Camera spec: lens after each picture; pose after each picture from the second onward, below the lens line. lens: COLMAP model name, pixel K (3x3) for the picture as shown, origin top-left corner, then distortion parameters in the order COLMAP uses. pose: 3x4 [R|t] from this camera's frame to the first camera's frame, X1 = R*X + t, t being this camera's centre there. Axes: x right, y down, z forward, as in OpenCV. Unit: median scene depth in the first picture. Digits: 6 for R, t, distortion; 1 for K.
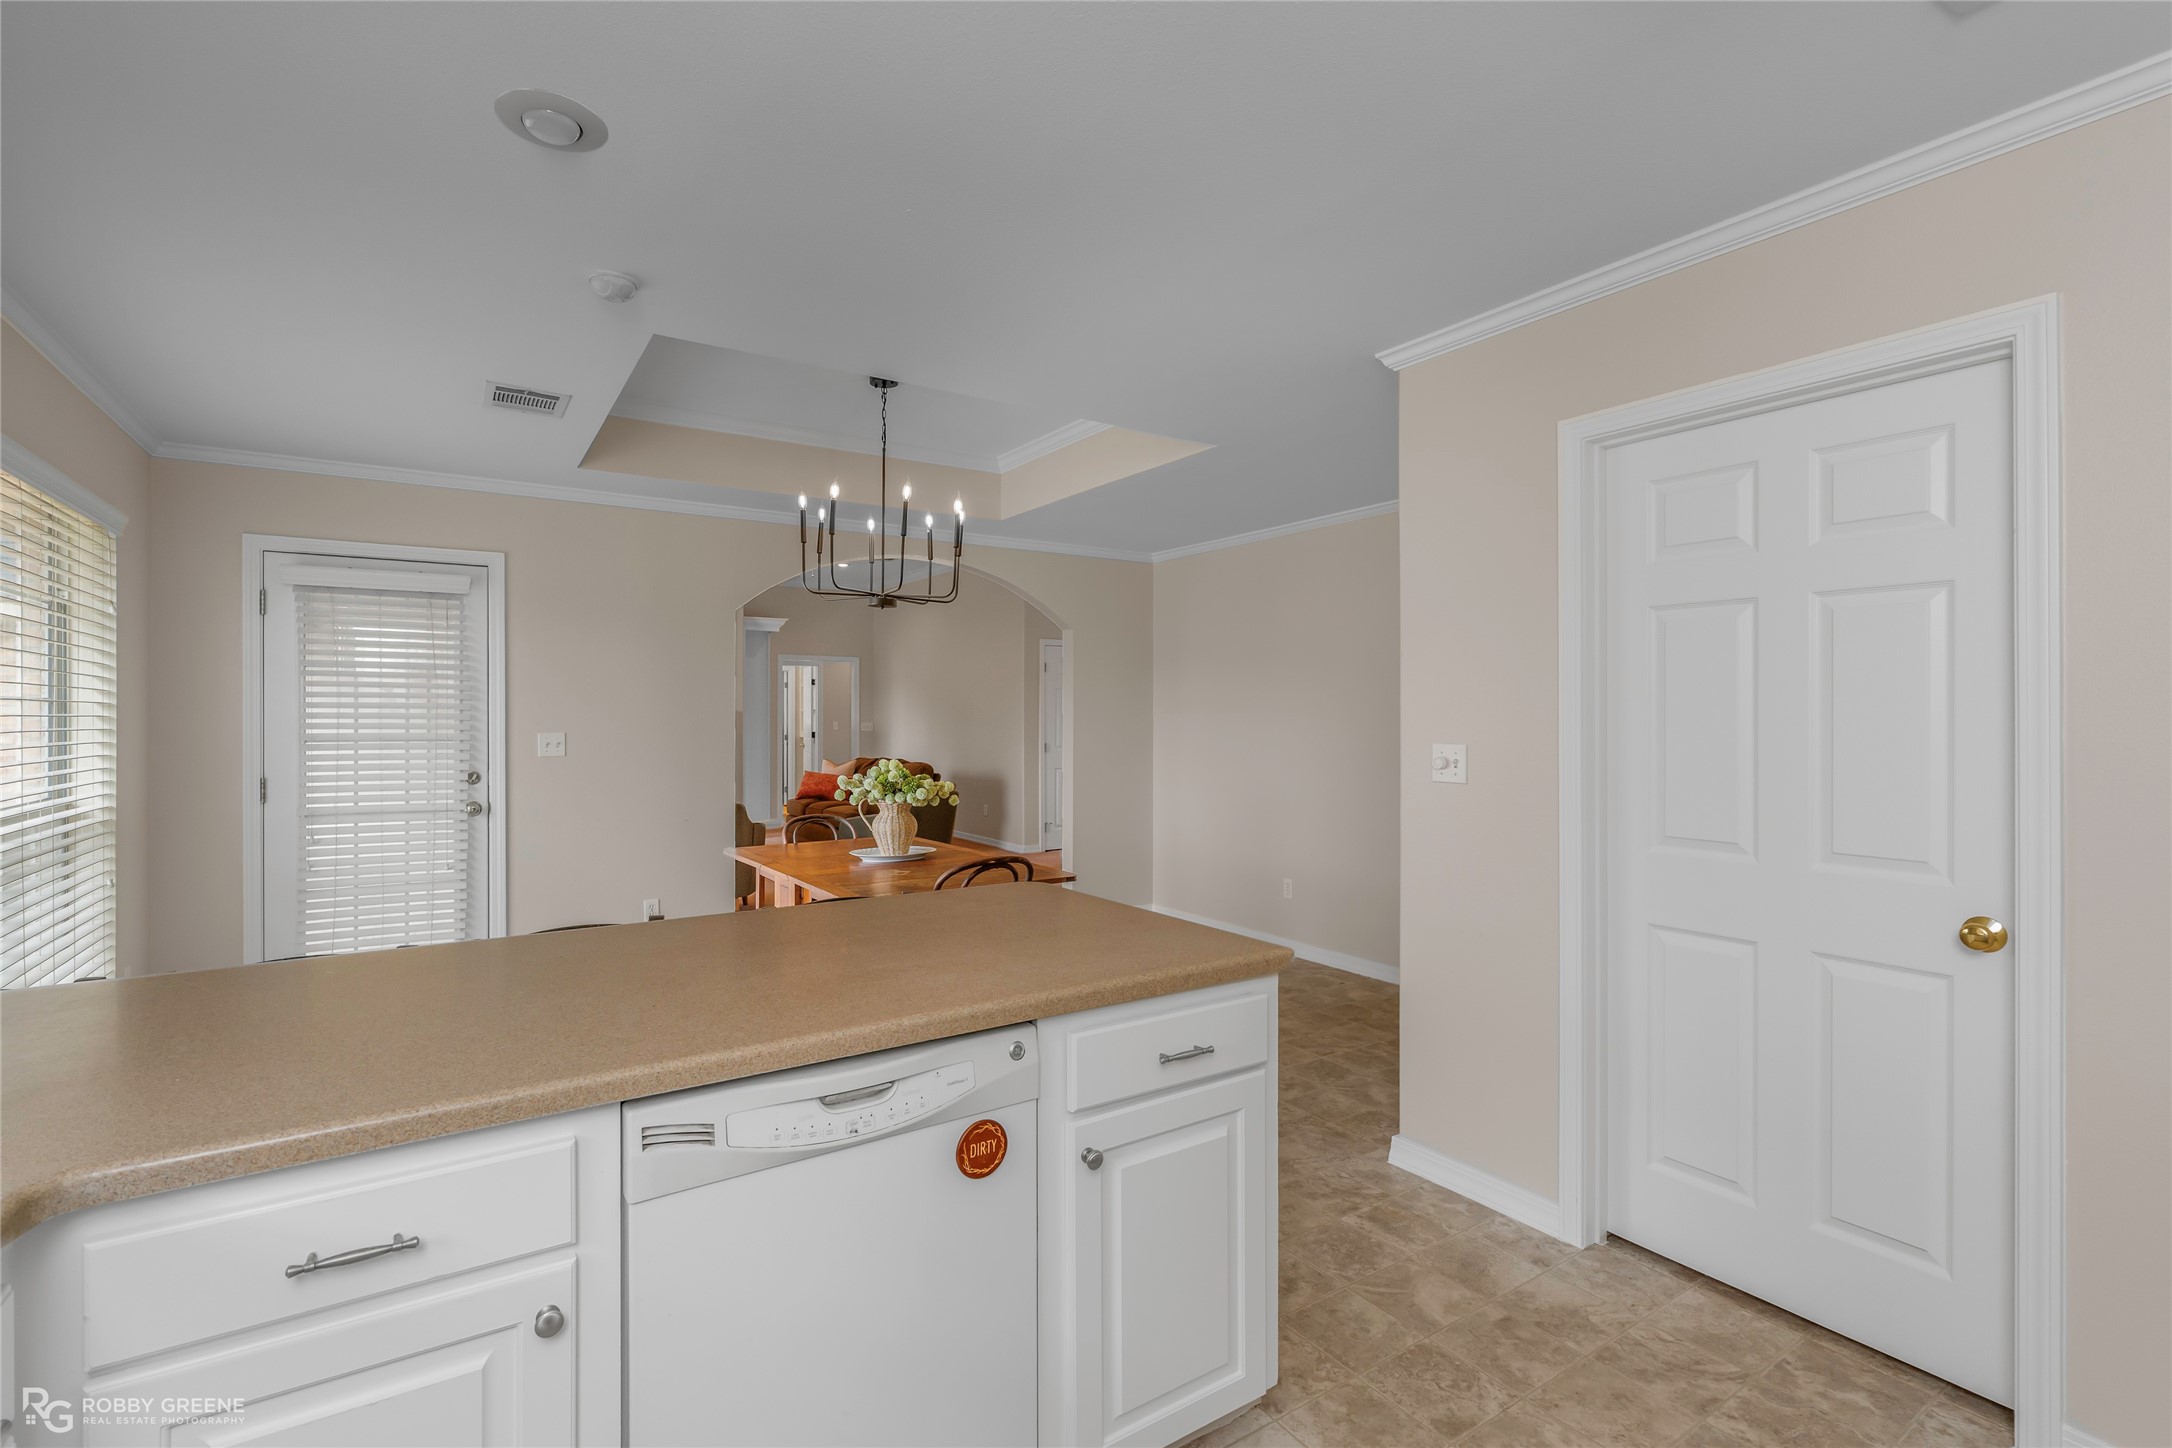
lens RADIAL K [[987.2, 0, 1080.1], [0, 987.2, 711.3], [0, 0, 1]] dist [0.002656, 0.000051]
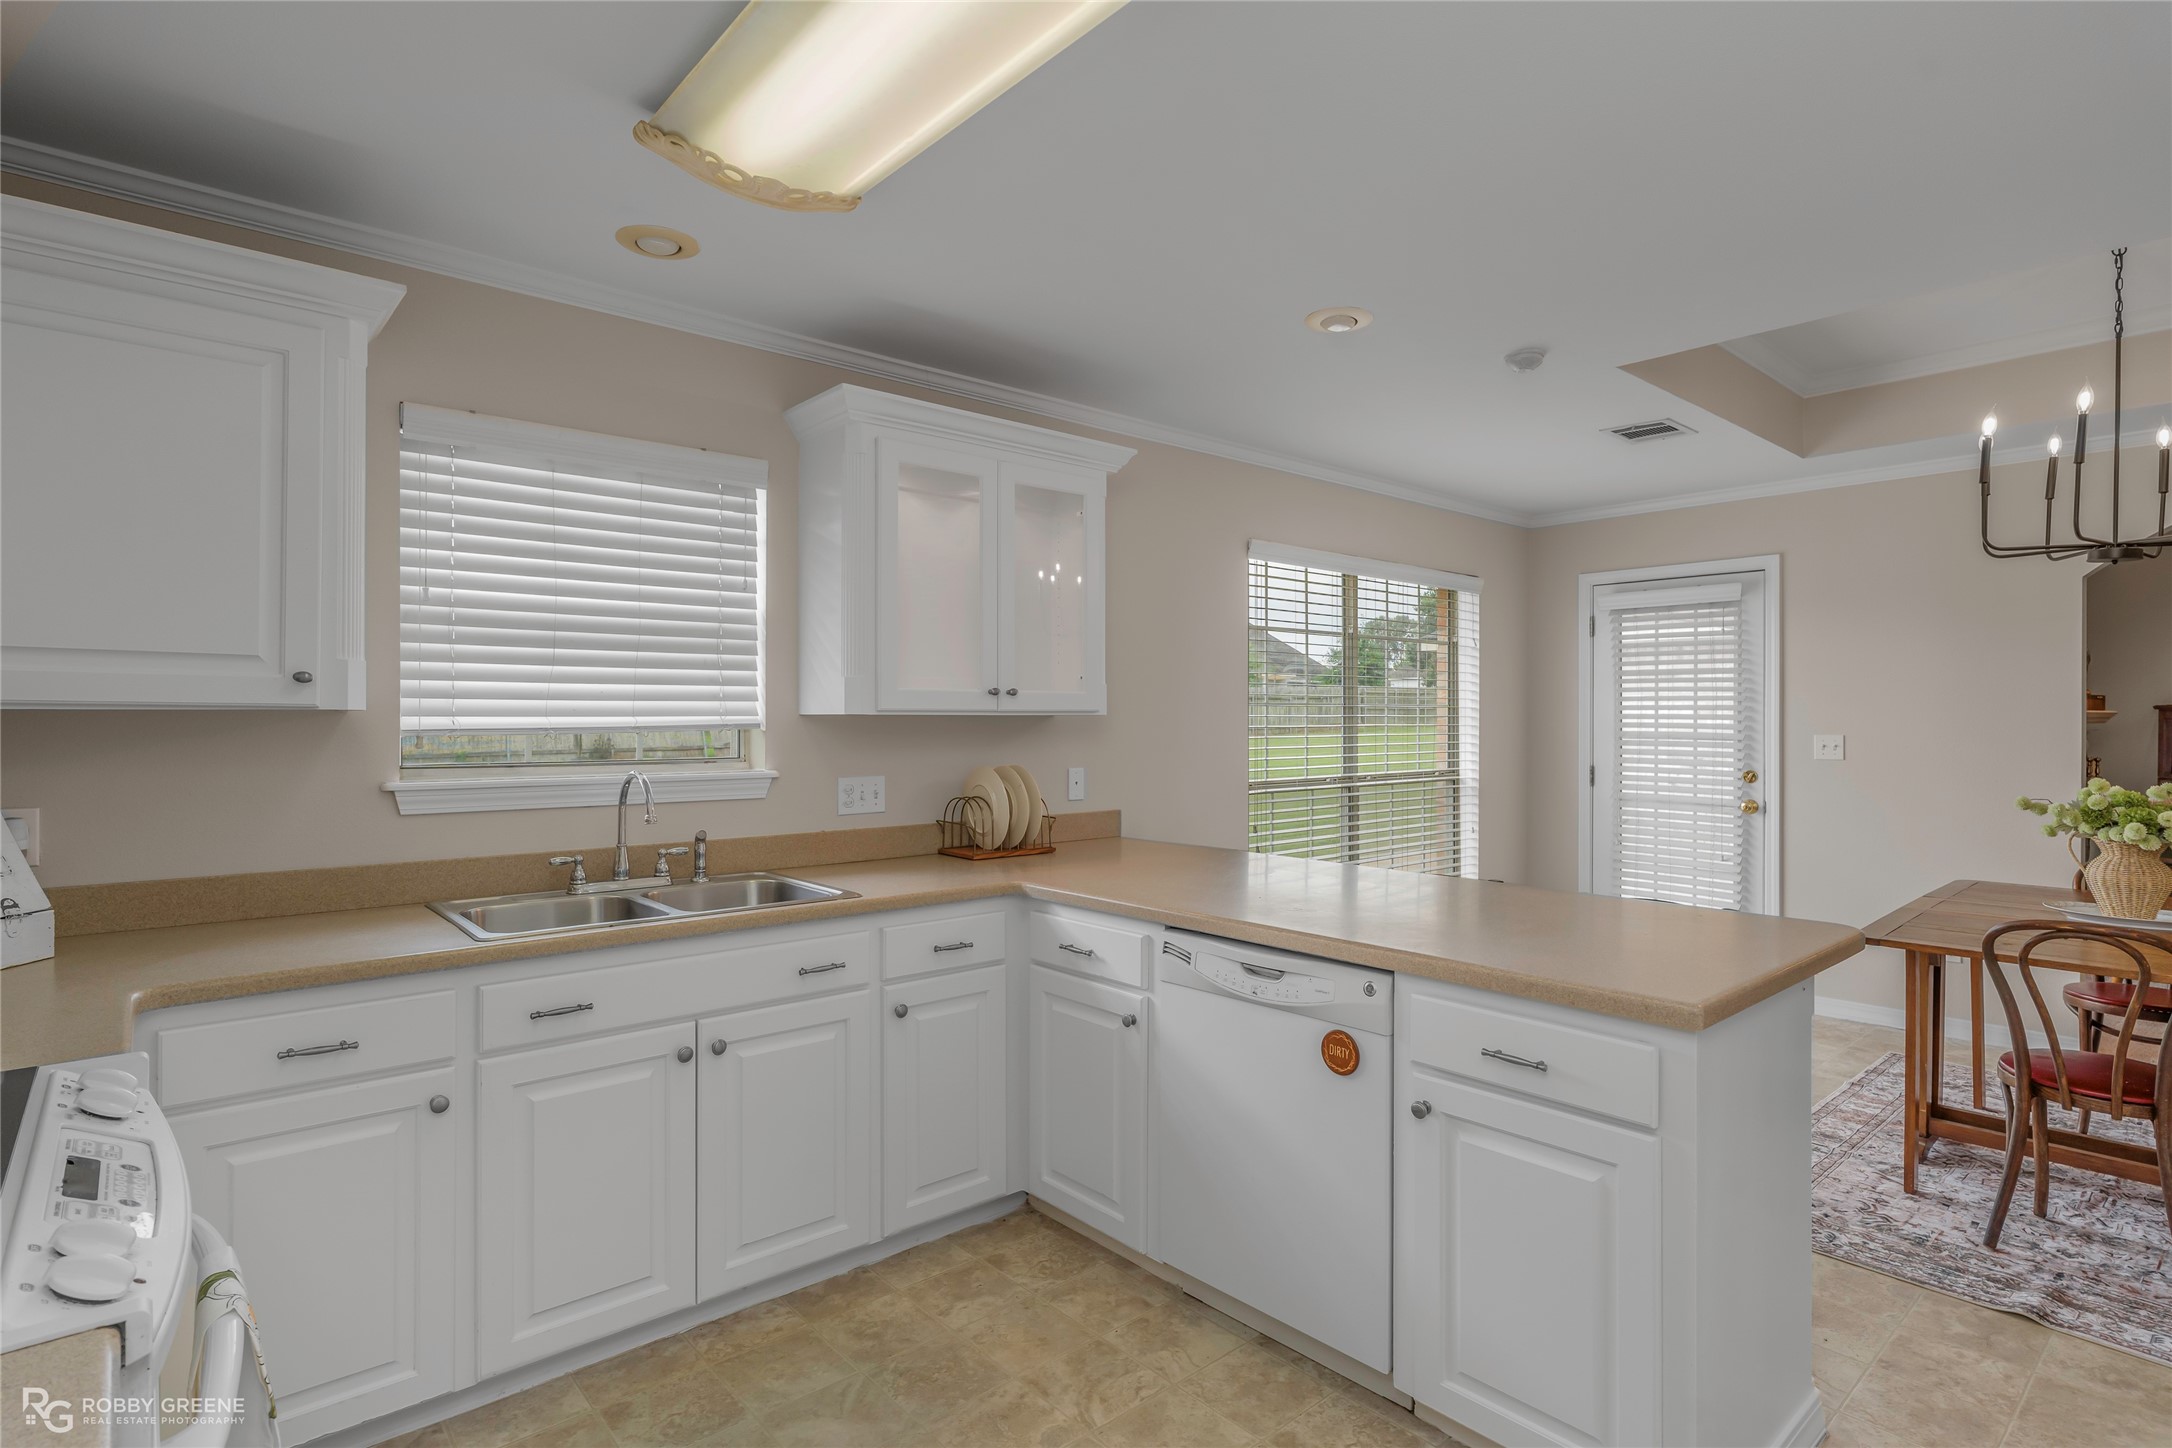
lens RADIAL K [[1100.9, 0, 1096.0], [0, 1100.9, 725.0], [0, 0, 1]] dist [0.001038, 0.000695]
pose [[0.128049, 0.005860, -0.991750, 0.476158], [0.005542, 0.999963, 0.006624, 0.002127], [0.991752, -0.006345, 0.128012, 0.187864]]
